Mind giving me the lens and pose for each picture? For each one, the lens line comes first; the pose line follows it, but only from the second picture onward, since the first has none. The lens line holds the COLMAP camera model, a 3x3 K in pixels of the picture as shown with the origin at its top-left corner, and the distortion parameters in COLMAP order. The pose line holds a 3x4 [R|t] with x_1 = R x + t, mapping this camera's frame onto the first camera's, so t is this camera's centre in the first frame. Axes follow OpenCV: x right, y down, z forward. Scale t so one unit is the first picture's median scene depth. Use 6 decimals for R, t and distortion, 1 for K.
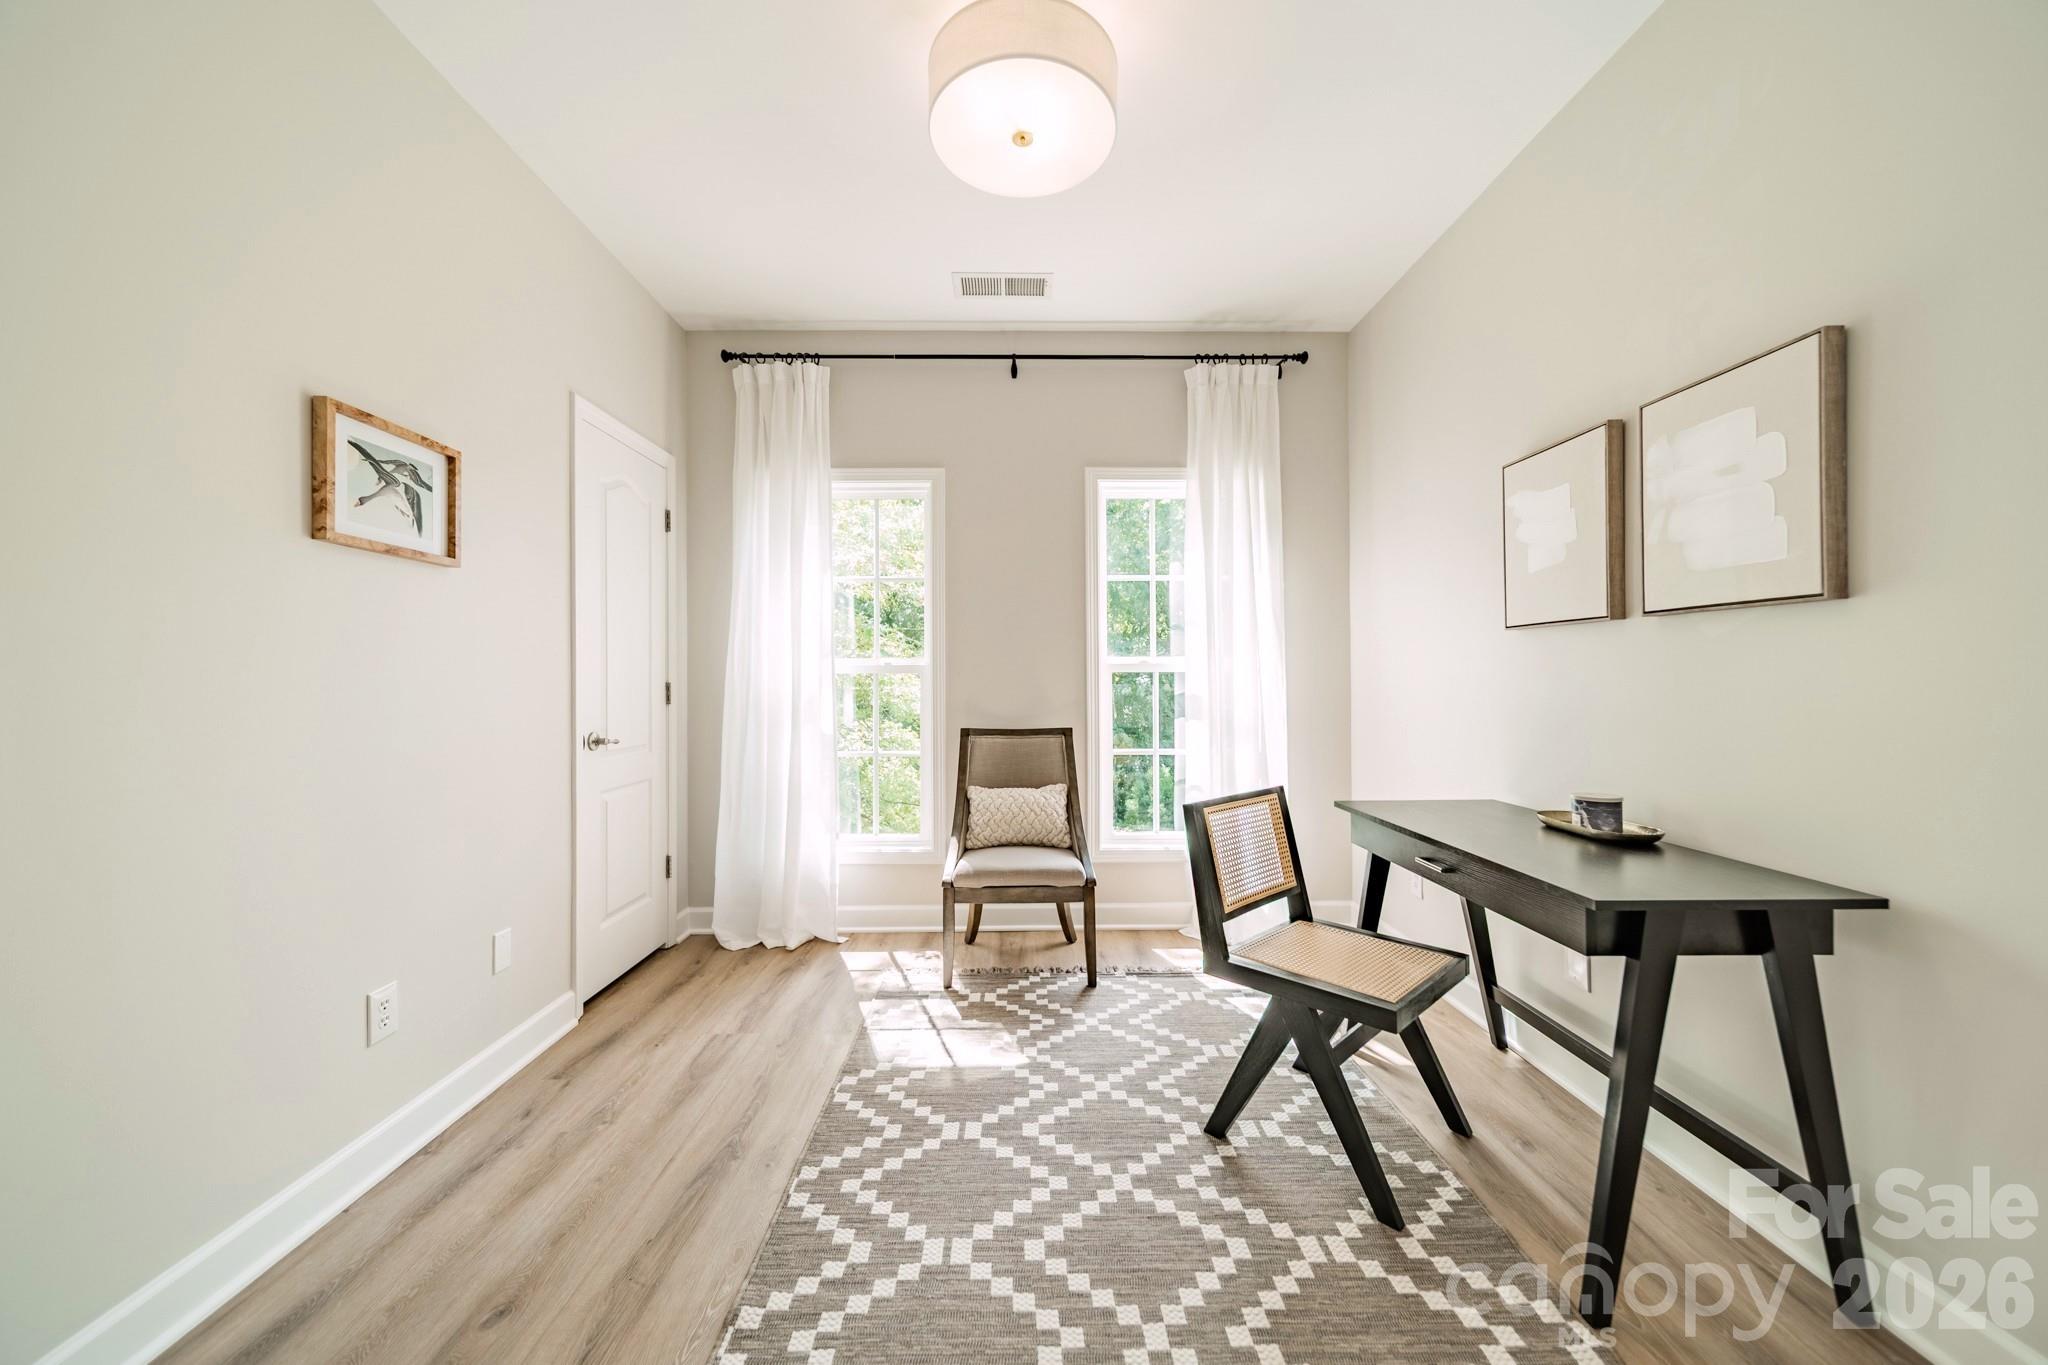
lens RADIAL K [[728.5, 0, 1028.5], [0, 728.5, 677.3], [0, 0, 1]] dist [0.007841, -0.000053]
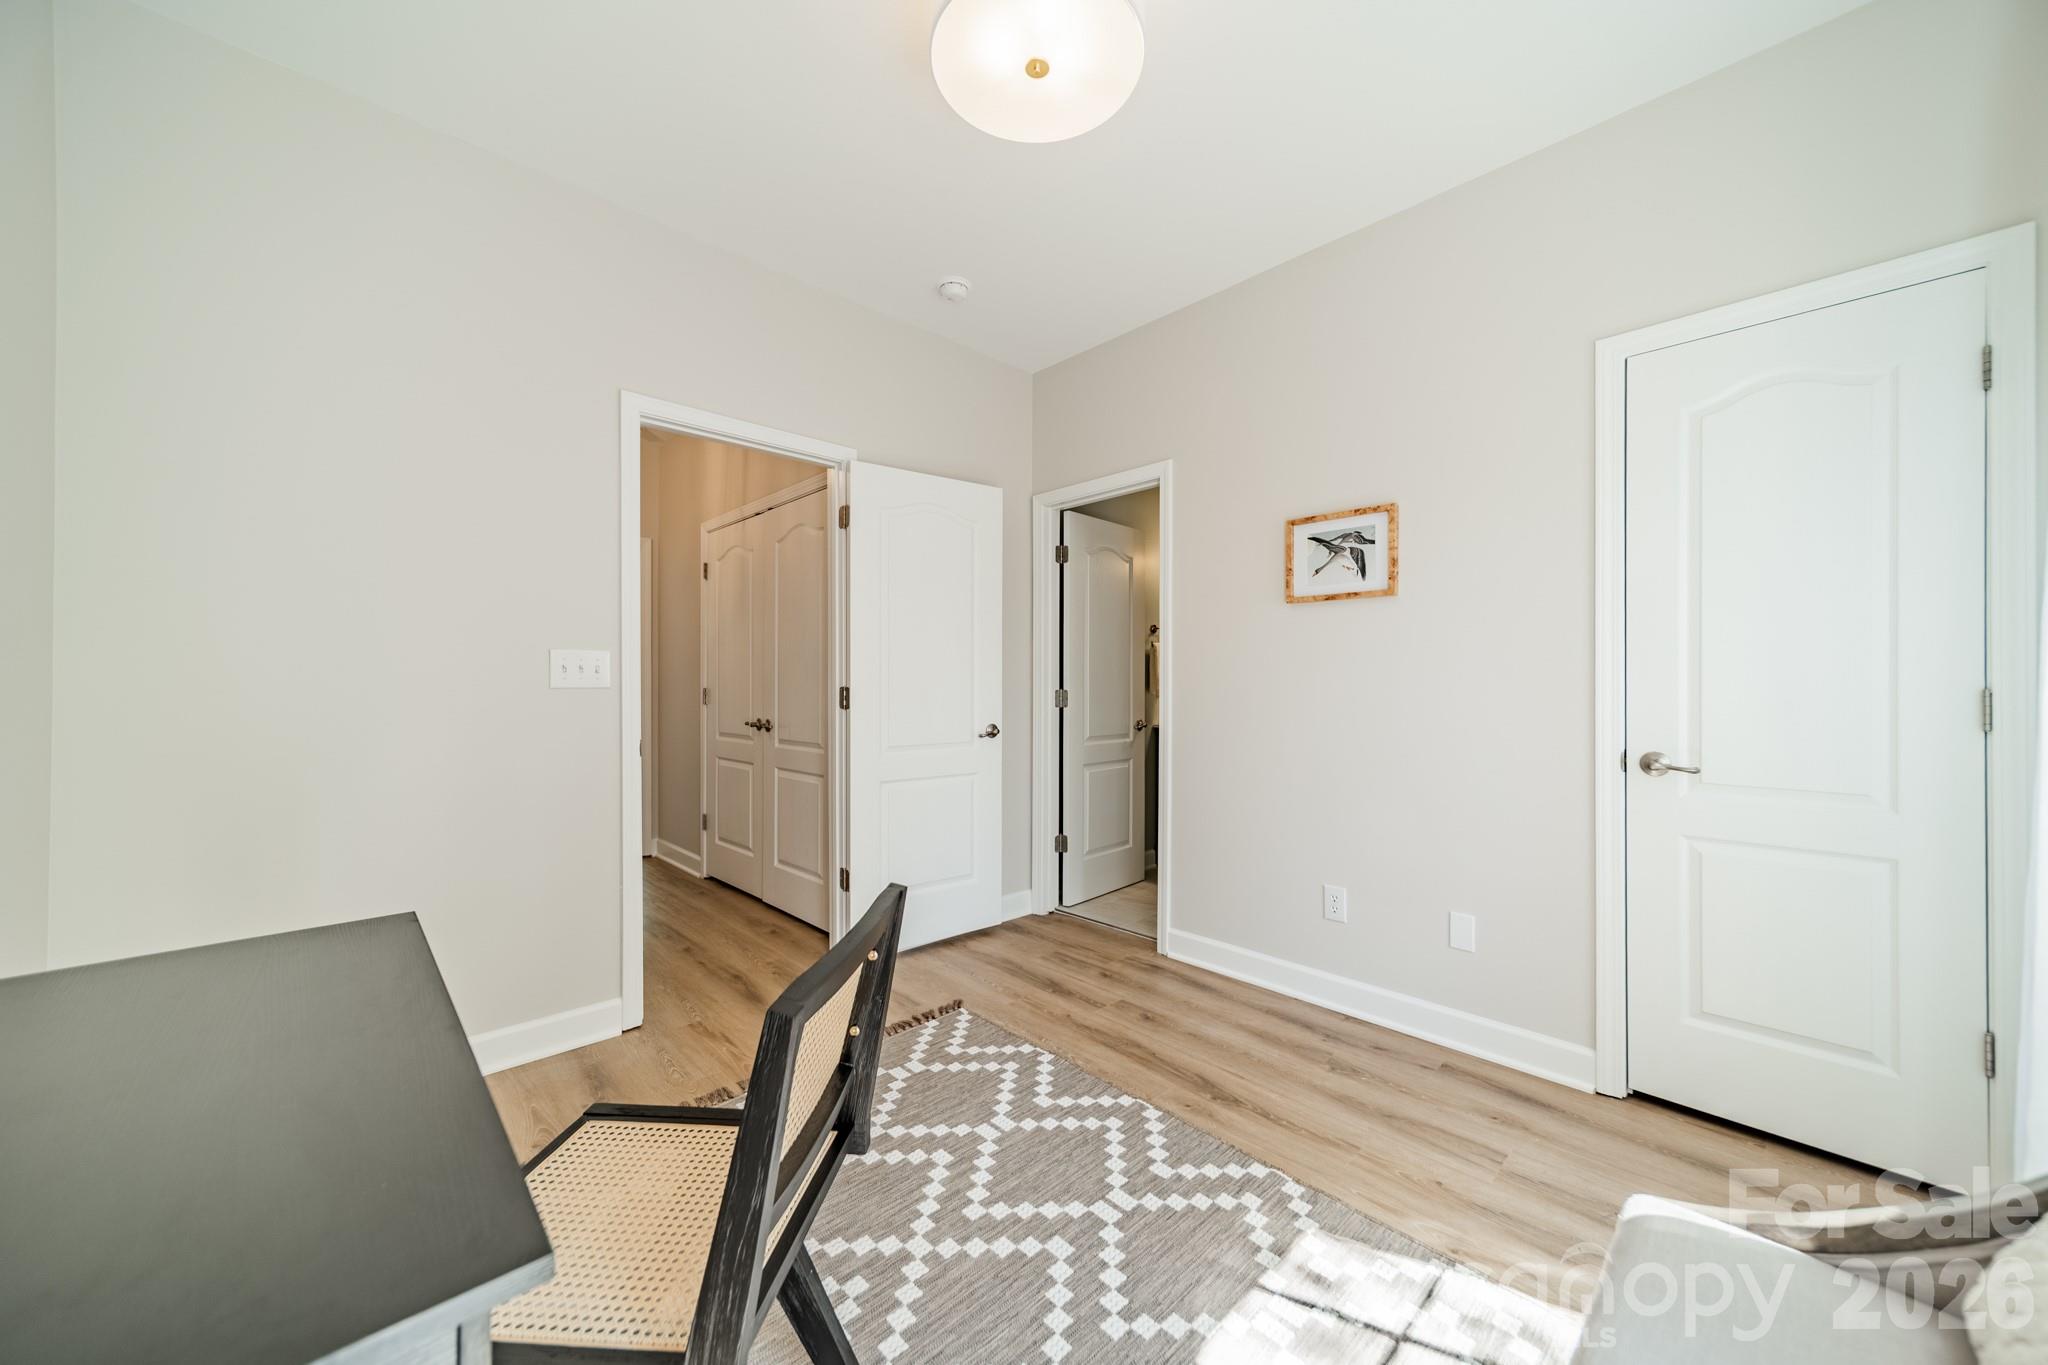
lens RADIAL K [[728.5, 0, 1027.9], [0, 728.5, 682.5], [0, 0, 1]] dist [0.007841, -0.000053]
pose [[-0.727132, 0.003328, -0.686489, 0.613076], [0.005676, 0.999983, -0.001165, -0.001206], [0.686474, -0.004744, -0.727139, 1.659677]]
